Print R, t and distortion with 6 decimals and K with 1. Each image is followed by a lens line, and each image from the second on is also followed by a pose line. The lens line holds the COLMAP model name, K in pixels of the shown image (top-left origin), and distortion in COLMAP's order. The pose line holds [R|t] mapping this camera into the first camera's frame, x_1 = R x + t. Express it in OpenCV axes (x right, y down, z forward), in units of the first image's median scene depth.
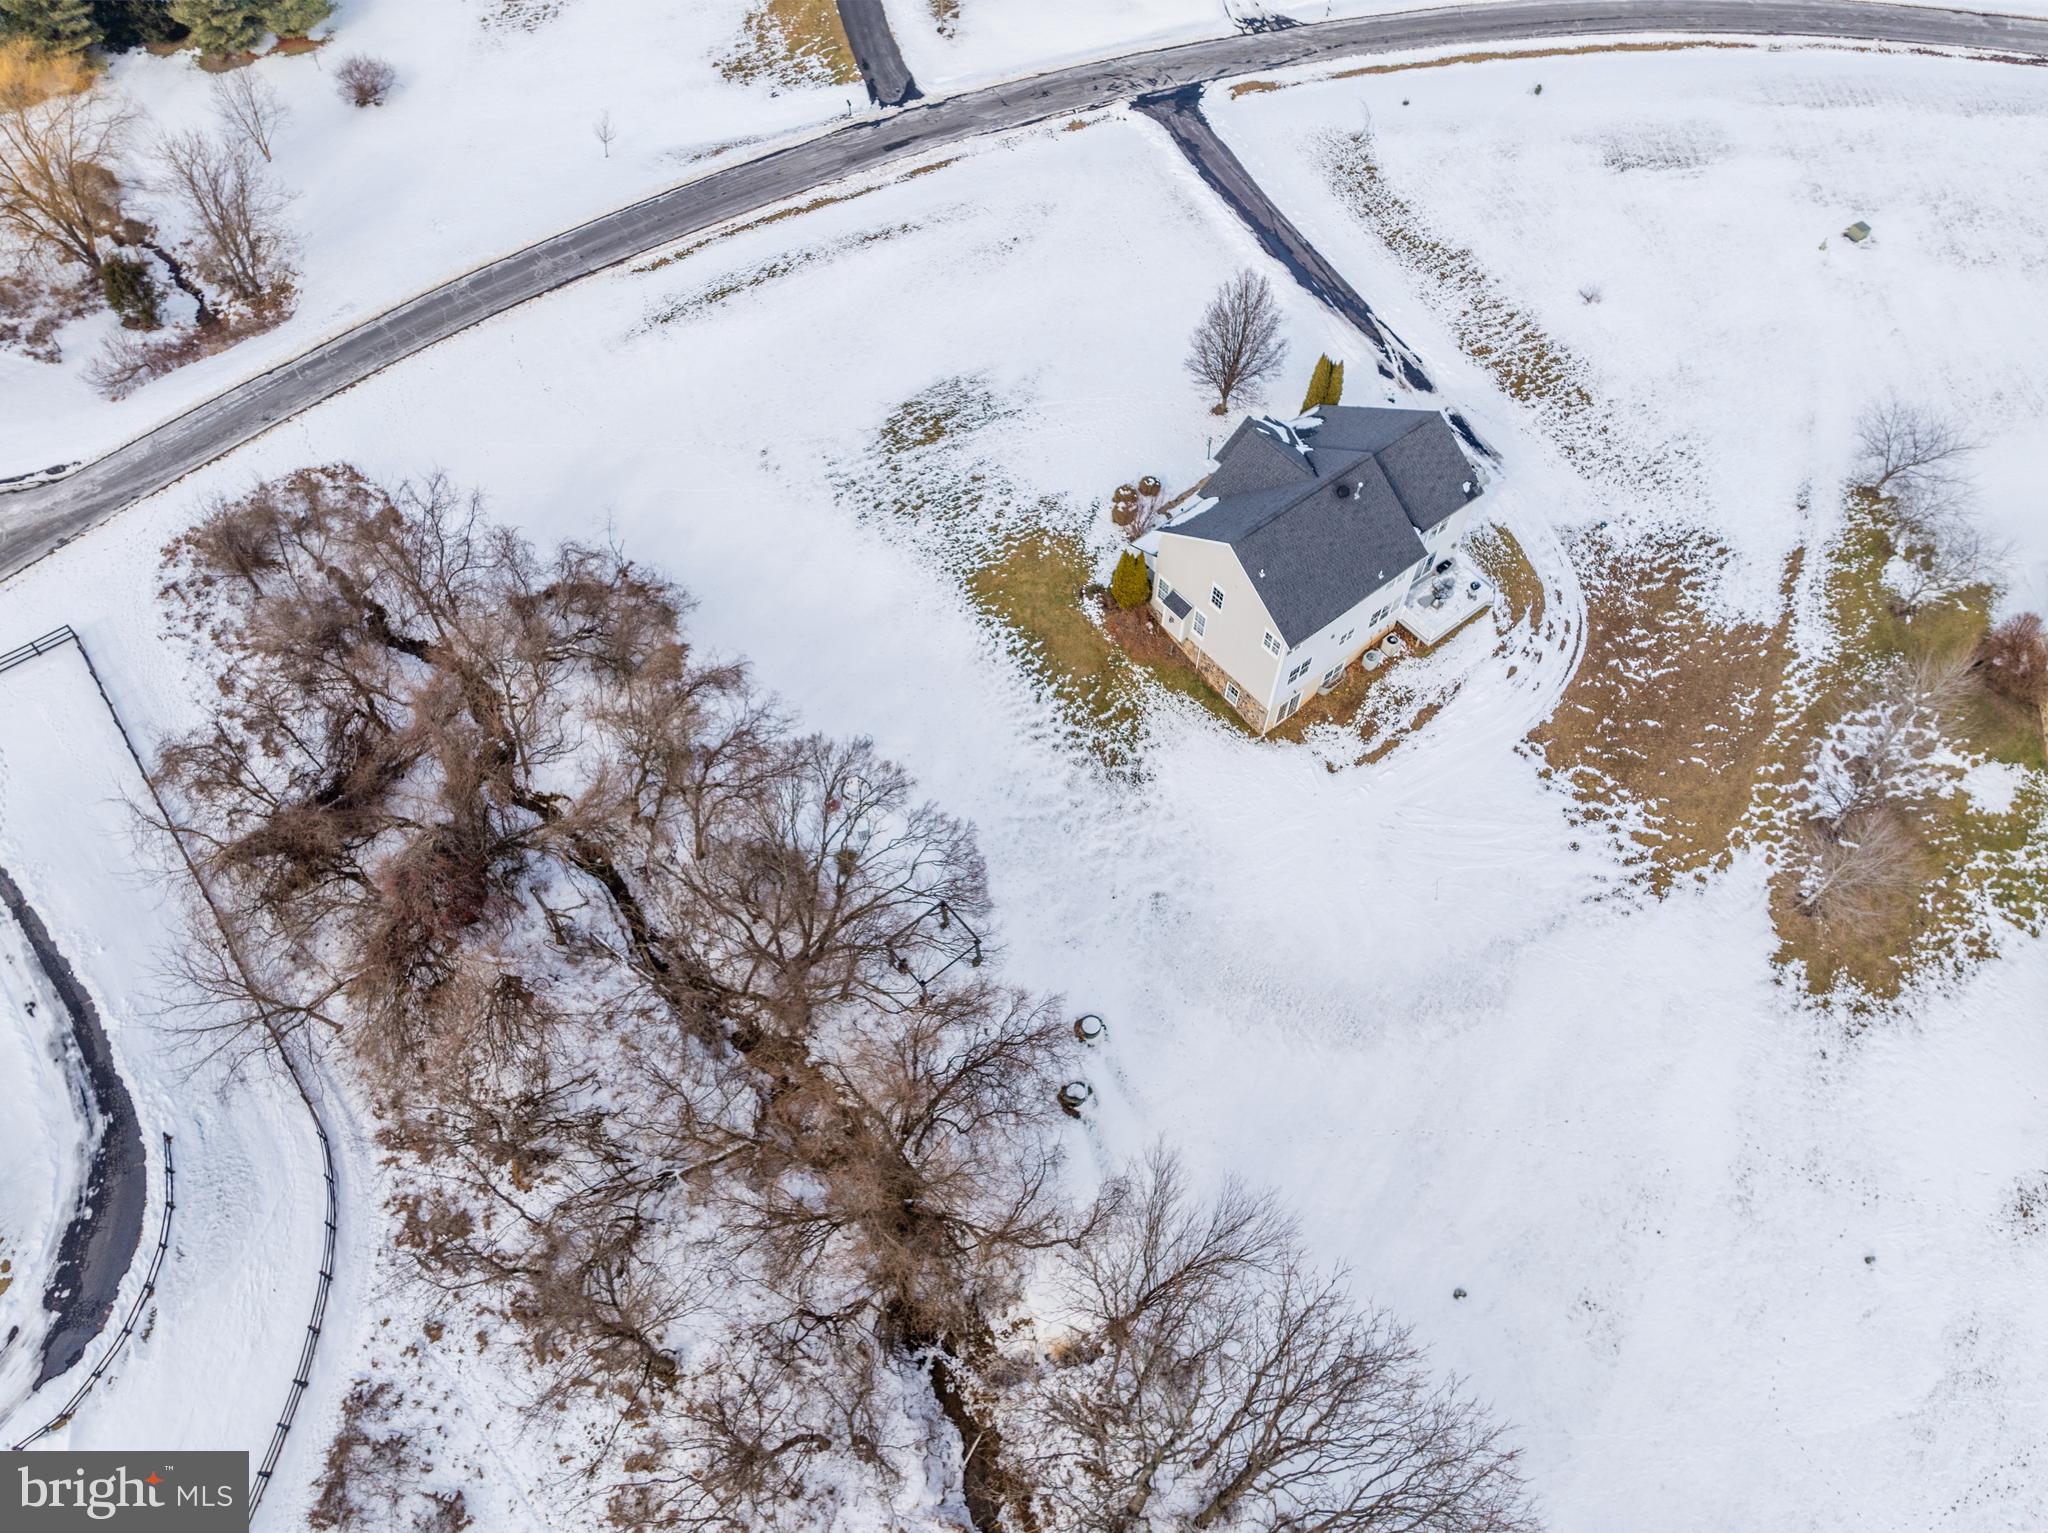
lens RADIAL K [[1453.7, 0, 1027.6], [0, 1453.7, 768.6], [0, 0, 1]] dist [-0.032846, -0.010218]
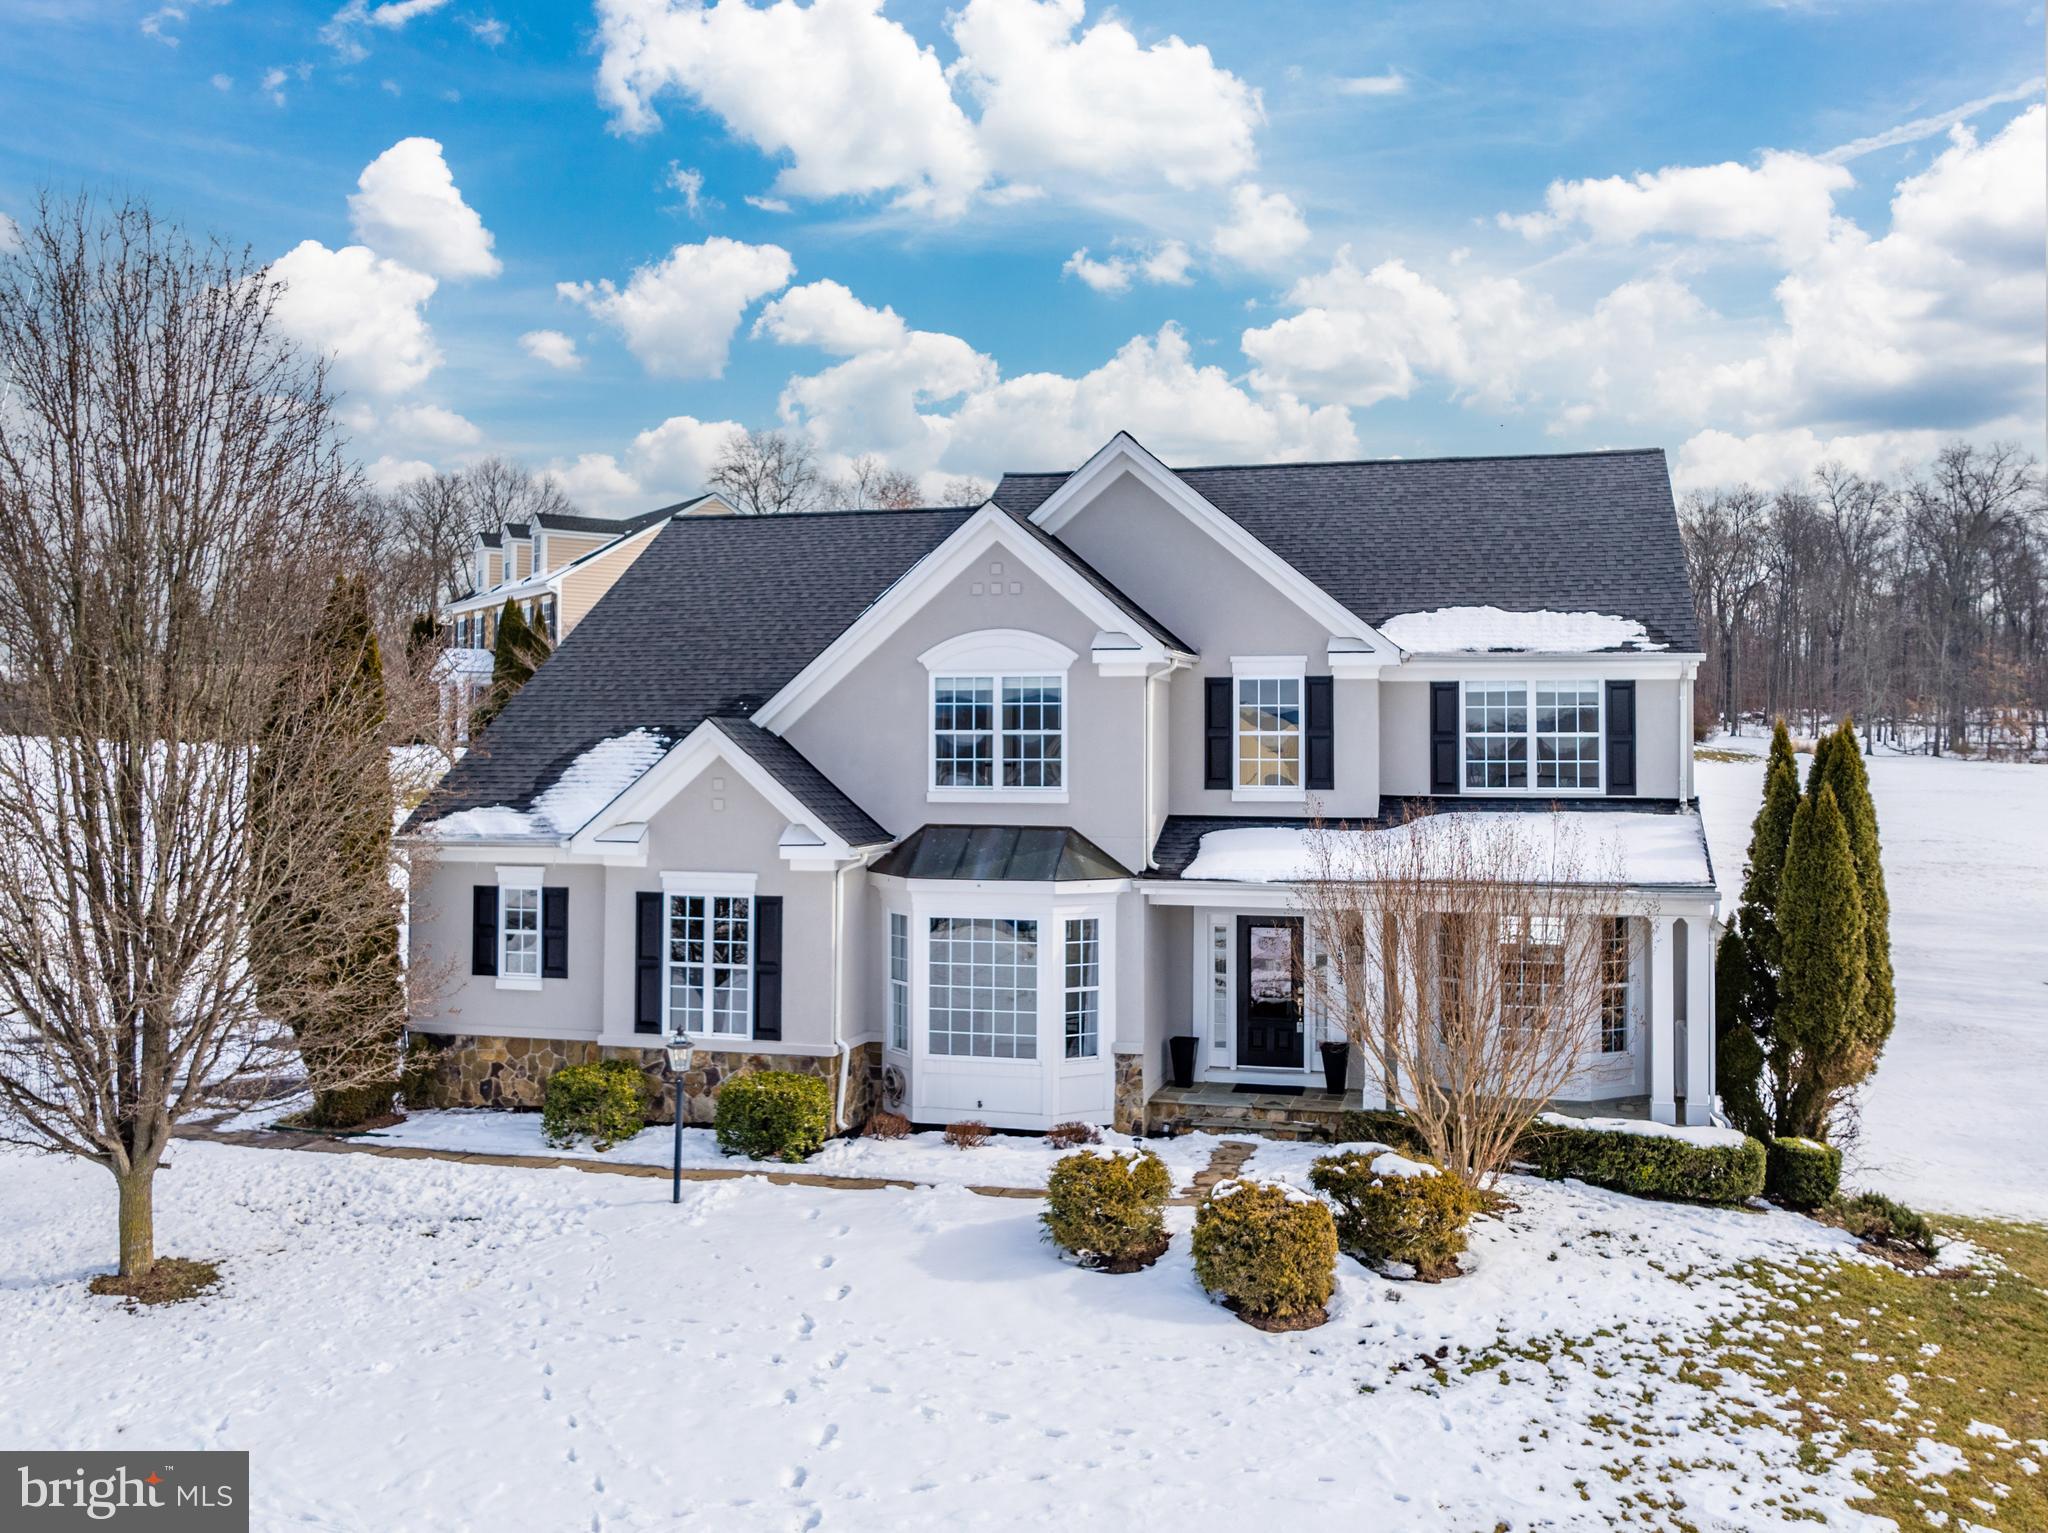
lens RADIAL K [[1741.5, 0, 1082.9], [0, 1741.5, 684.7], [0, 0, 1]] dist [-0.012824, -0.046510]
pose [[-0.603832, 0.017948, 0.796909, -0.070803], [0.657890, 0.575711, 0.485528, -0.346819], [-0.450075, 0.817456, -0.359441, 1.105547]]
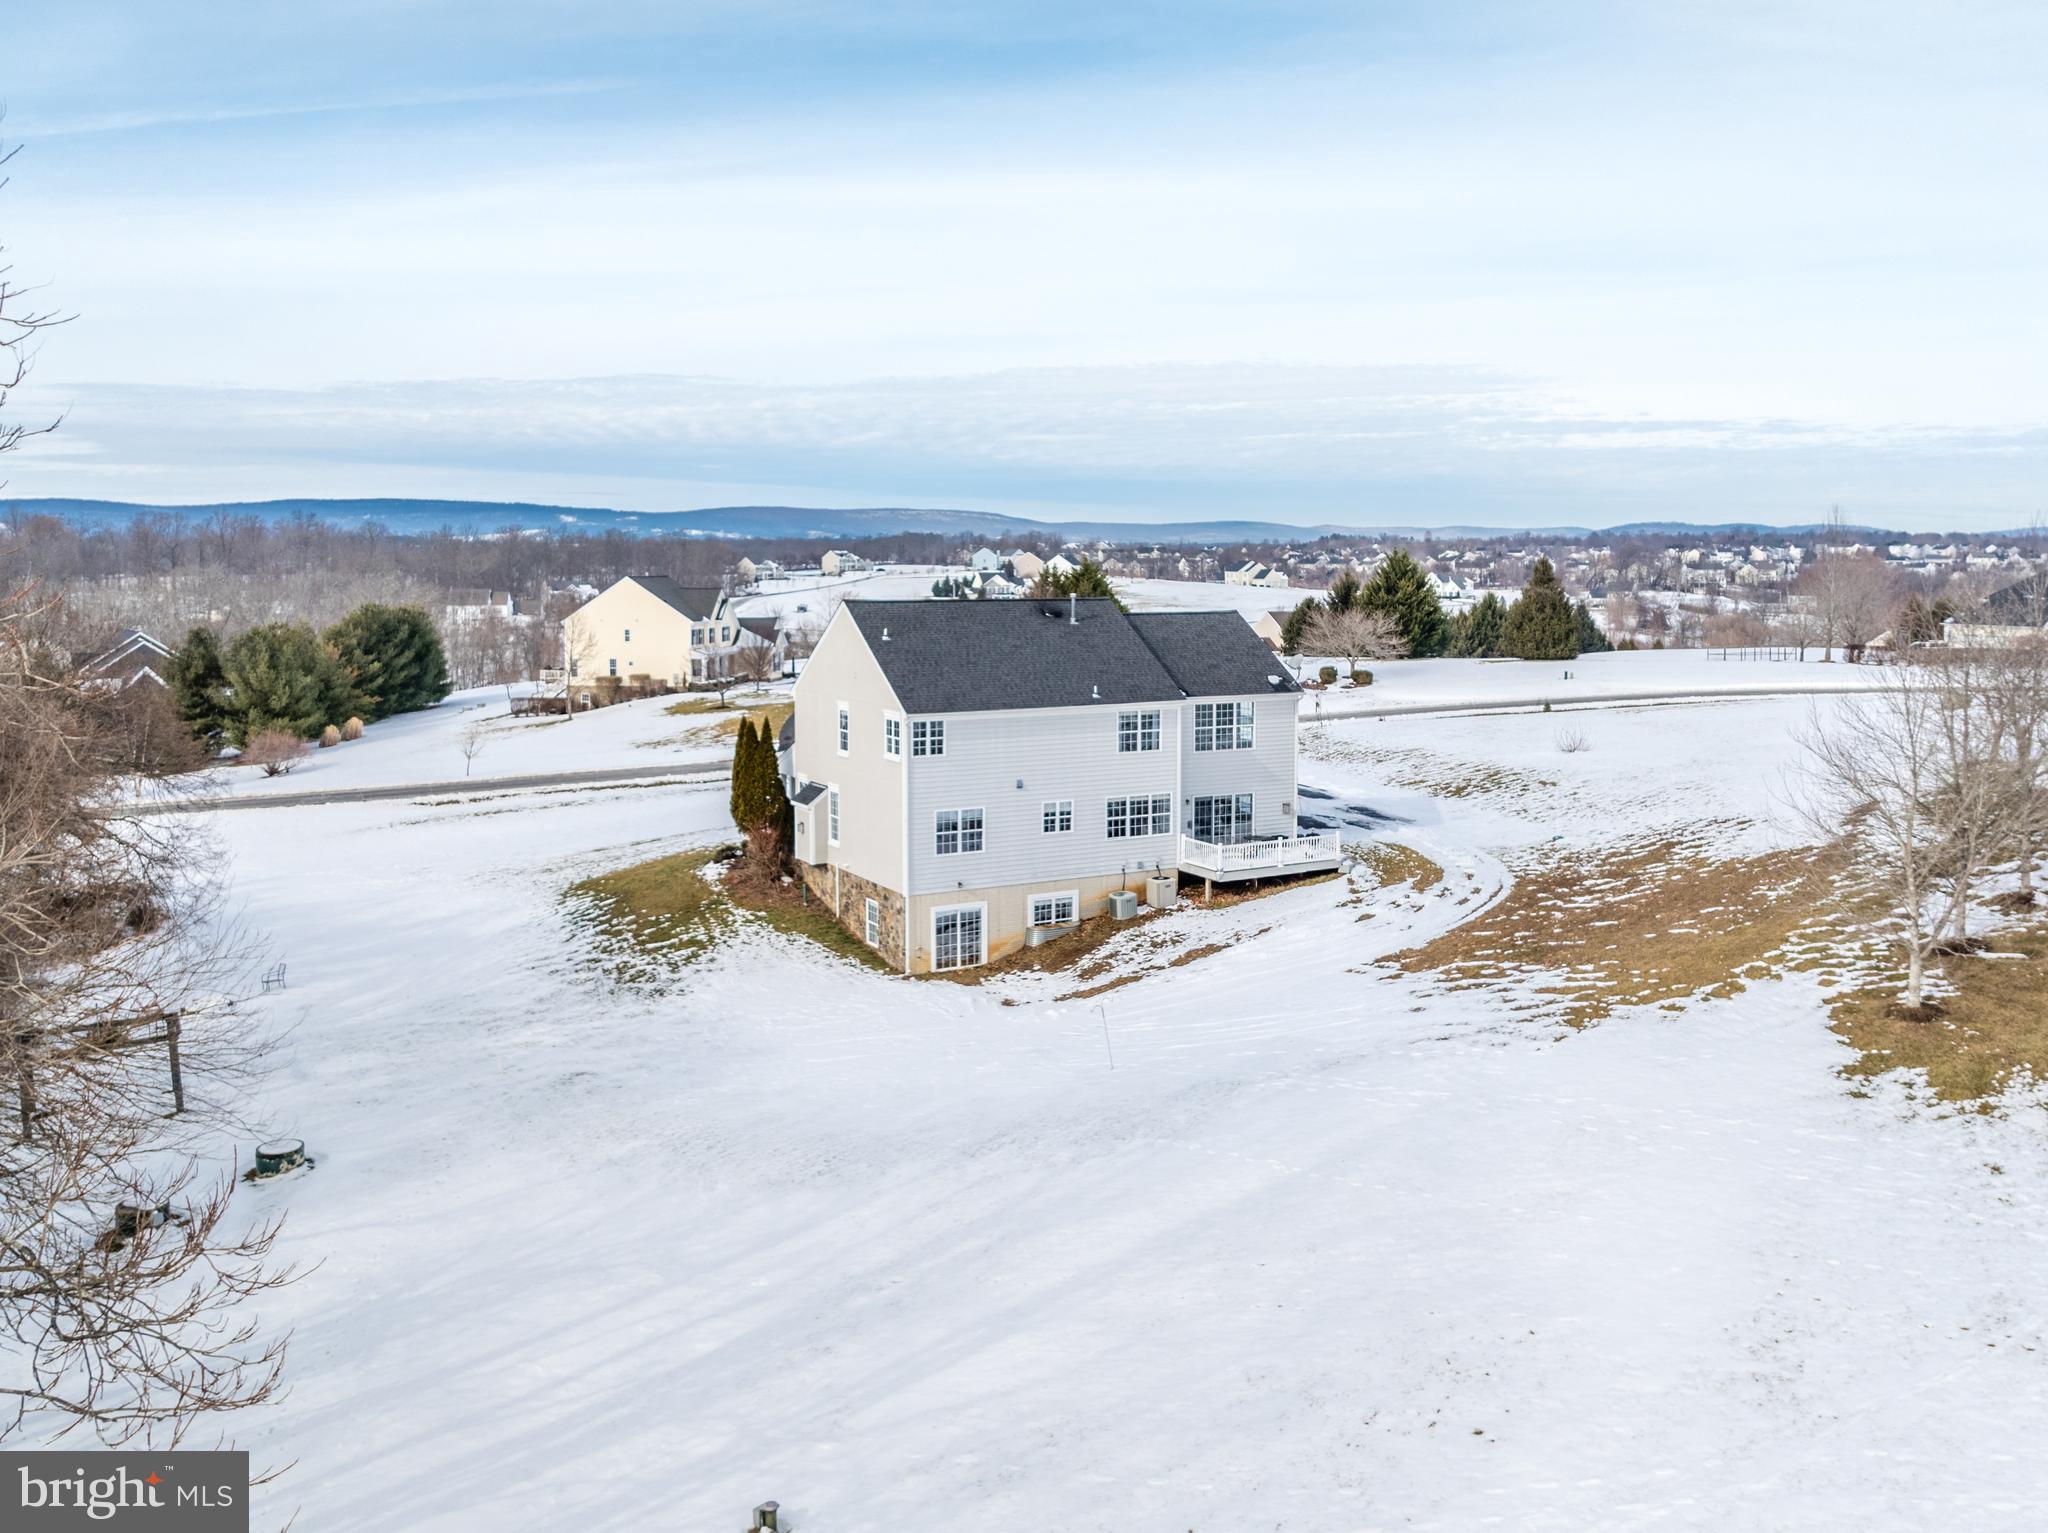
lens RADIAL K [[1667.5, 0, 1066.5], [0, 1667.5, 773.7], [0, 0, 1]] dist [-0.032286, -0.010501]
pose [[0.986620, 0.007324, -0.162870, 0.326879], [-0.128422, 0.650357, -0.748695, 0.402494], [0.100440, 0.759593, 0.642596, 0.529716]]
